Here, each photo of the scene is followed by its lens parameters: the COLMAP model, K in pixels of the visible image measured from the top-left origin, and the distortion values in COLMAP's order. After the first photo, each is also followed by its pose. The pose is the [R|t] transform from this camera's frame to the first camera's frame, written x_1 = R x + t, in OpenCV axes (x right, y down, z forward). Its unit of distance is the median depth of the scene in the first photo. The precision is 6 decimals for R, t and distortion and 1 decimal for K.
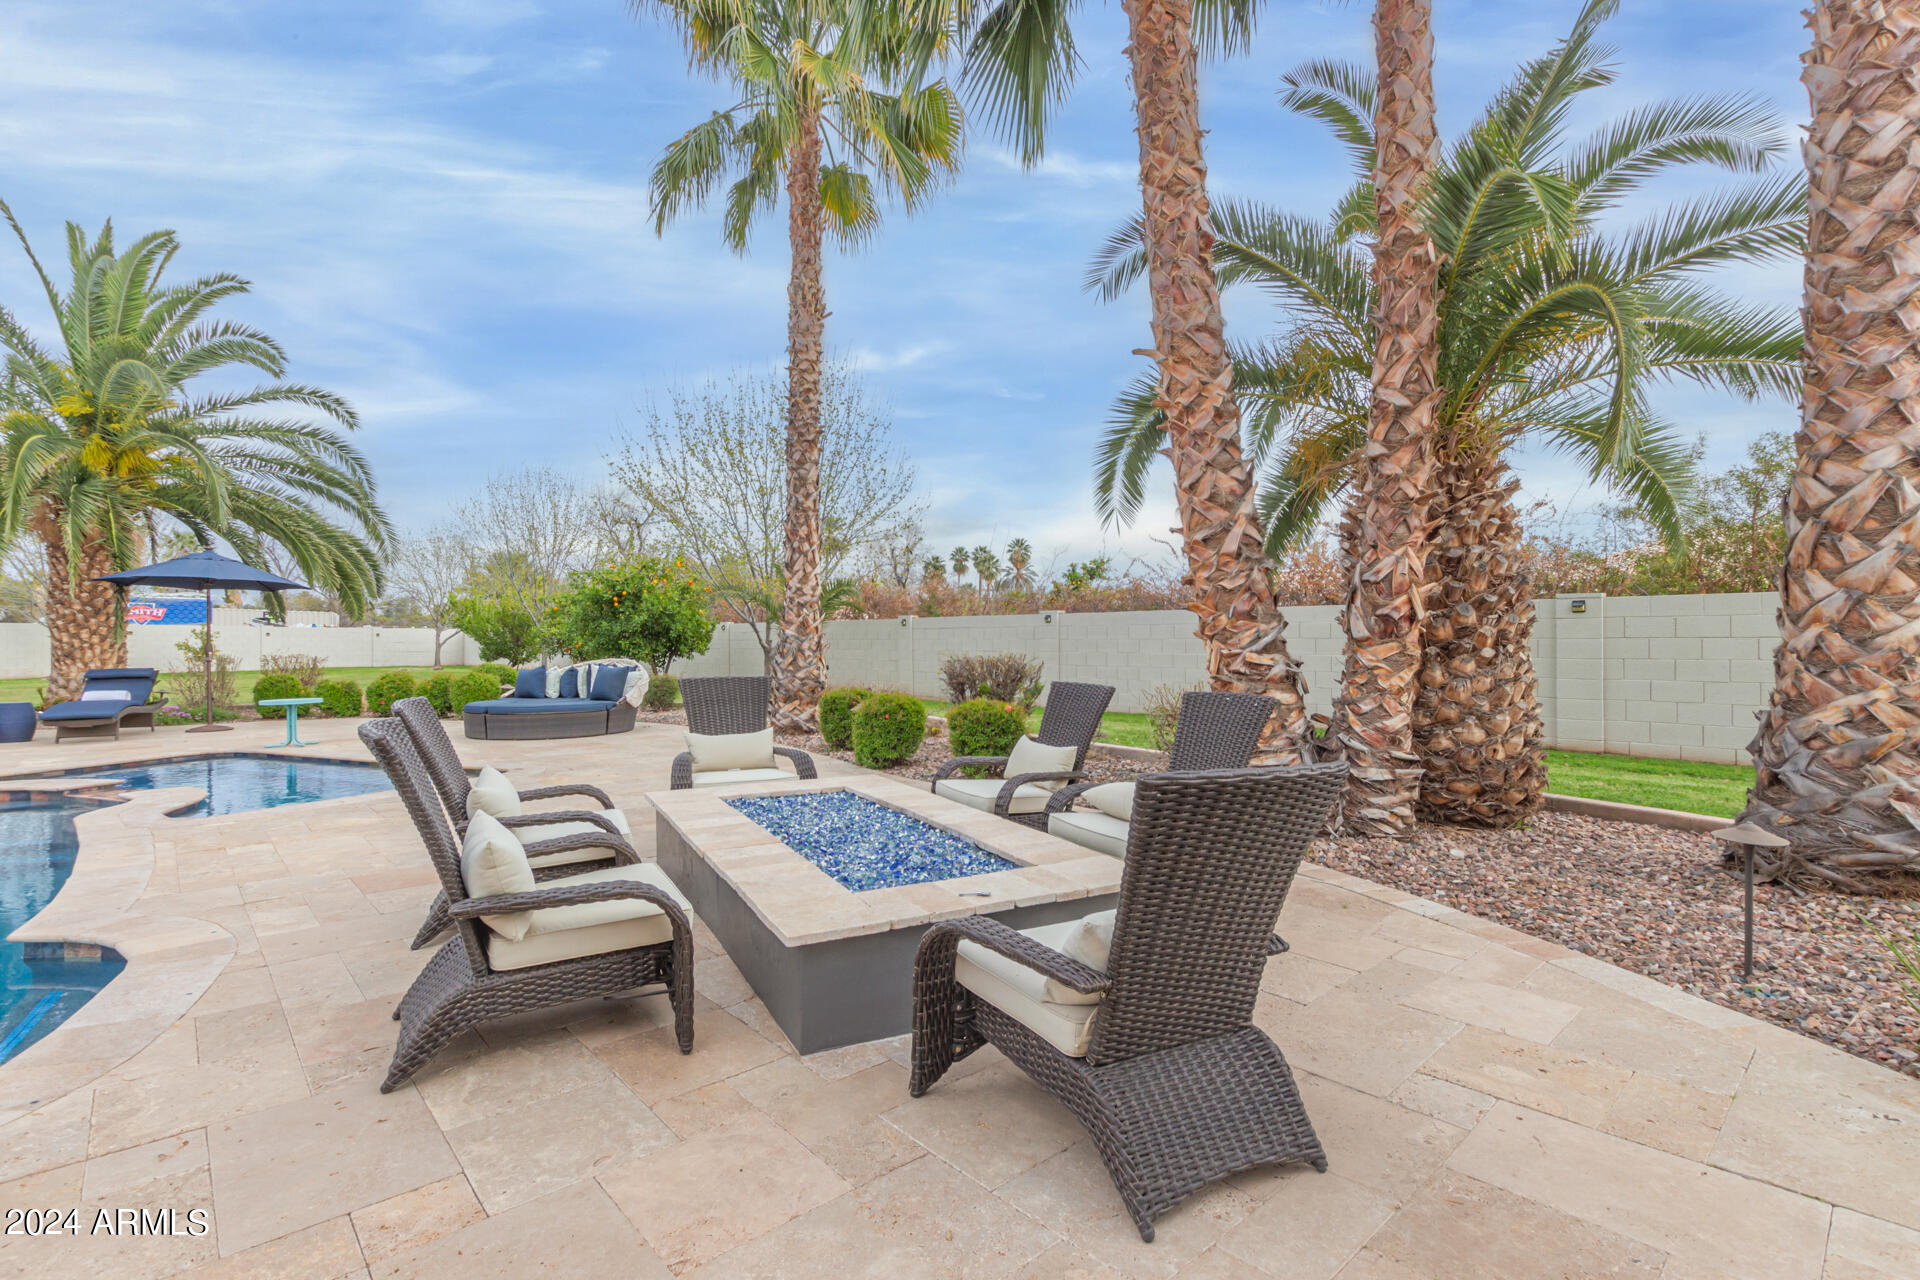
lens RADIAL K [[881.6, 0, 961.2], [0, 881.6, 637.1], [0, 0, 1]] dist [0.005016, -0.001510]
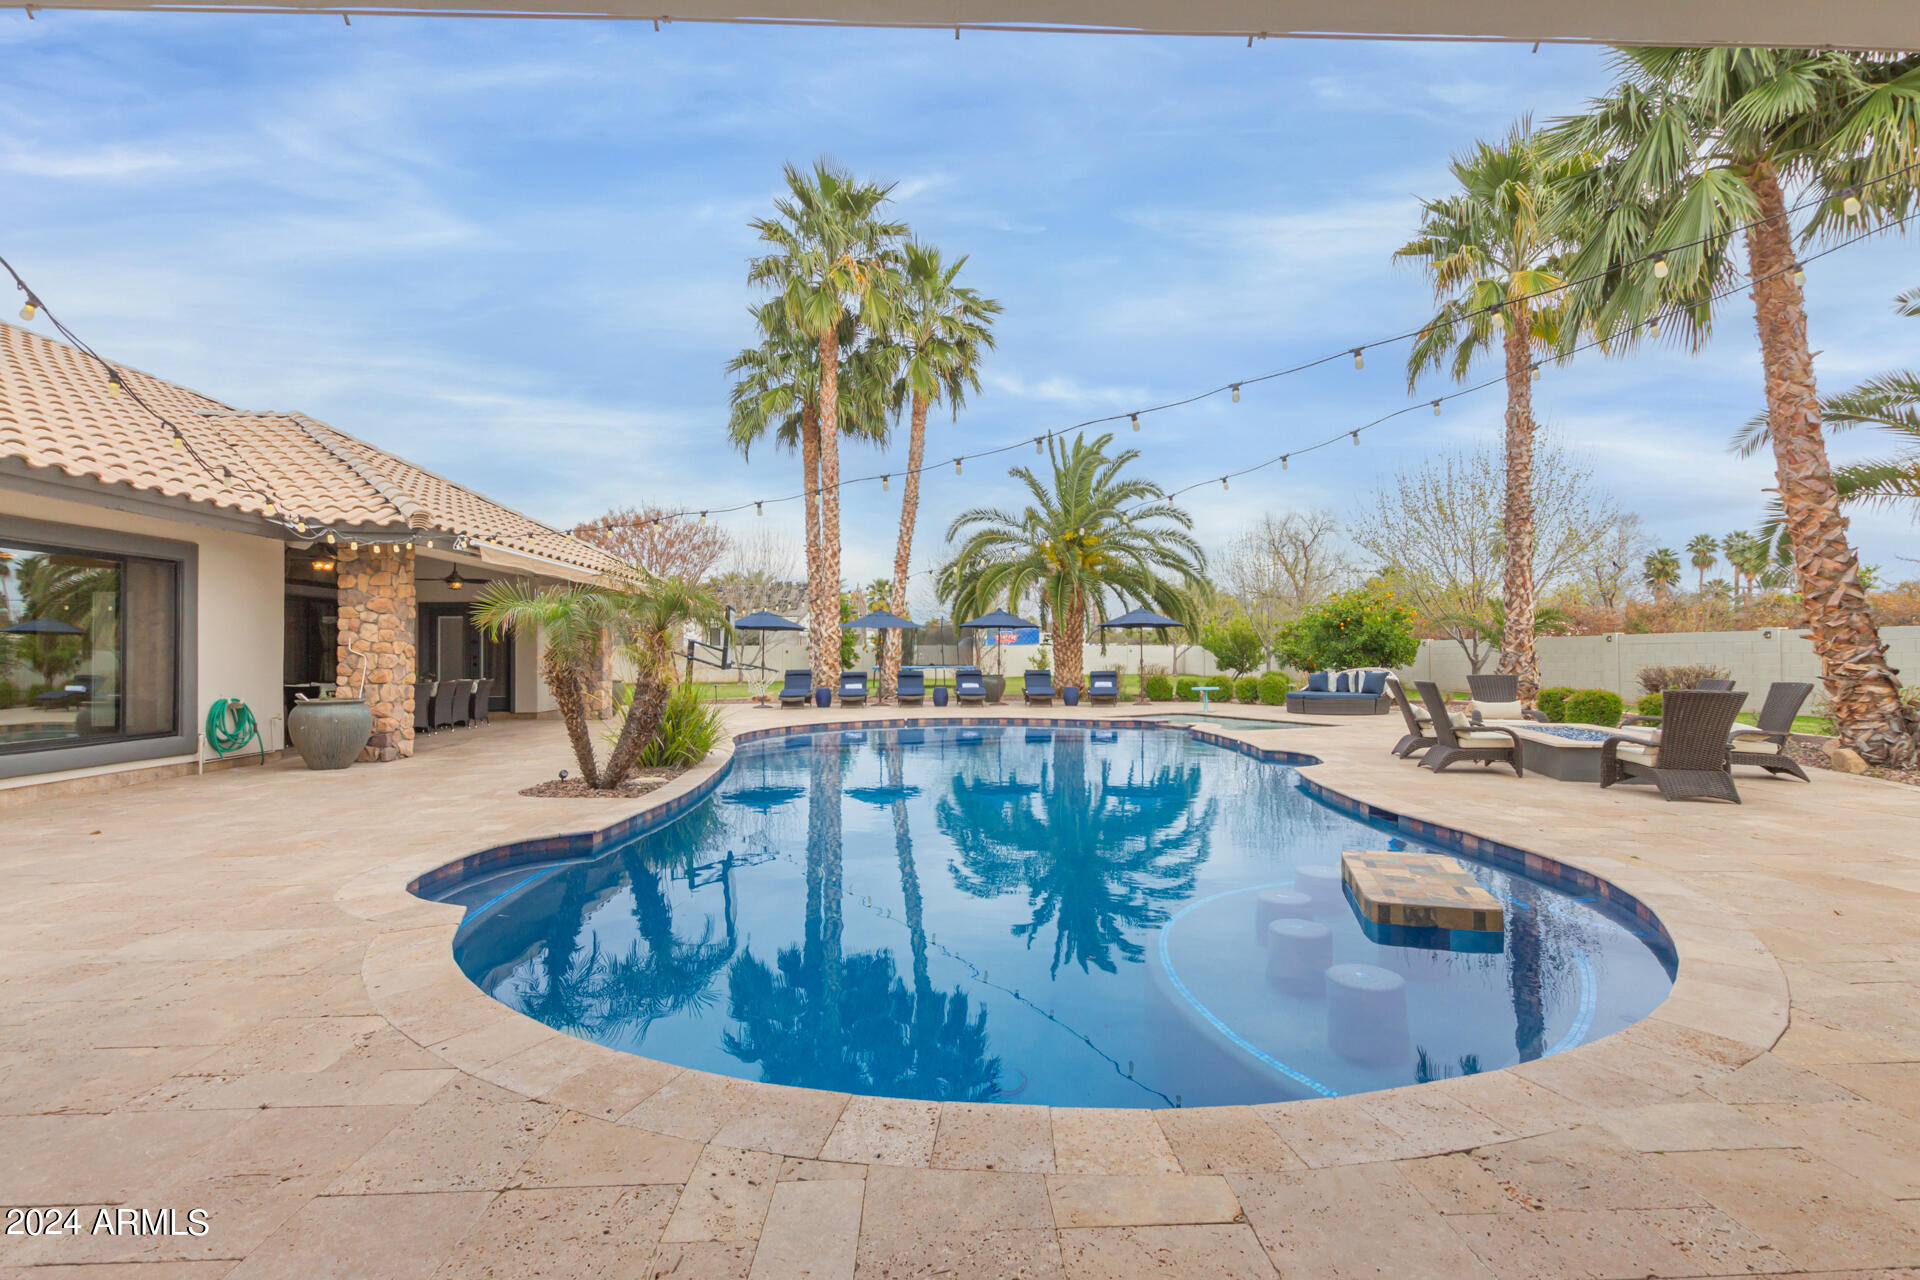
lens RADIAL K [[881.6, 0, 960.6], [0, 881.6, 643.3], [0, 0, 1]] dist [0.005016, -0.001510]
pose [[0.762236, -0.011521, -0.647196, 0.060586], [0.006511, 0.999927, -0.010131, -0.007546], [0.647266, 0.003508, 0.762256, -0.711735]]
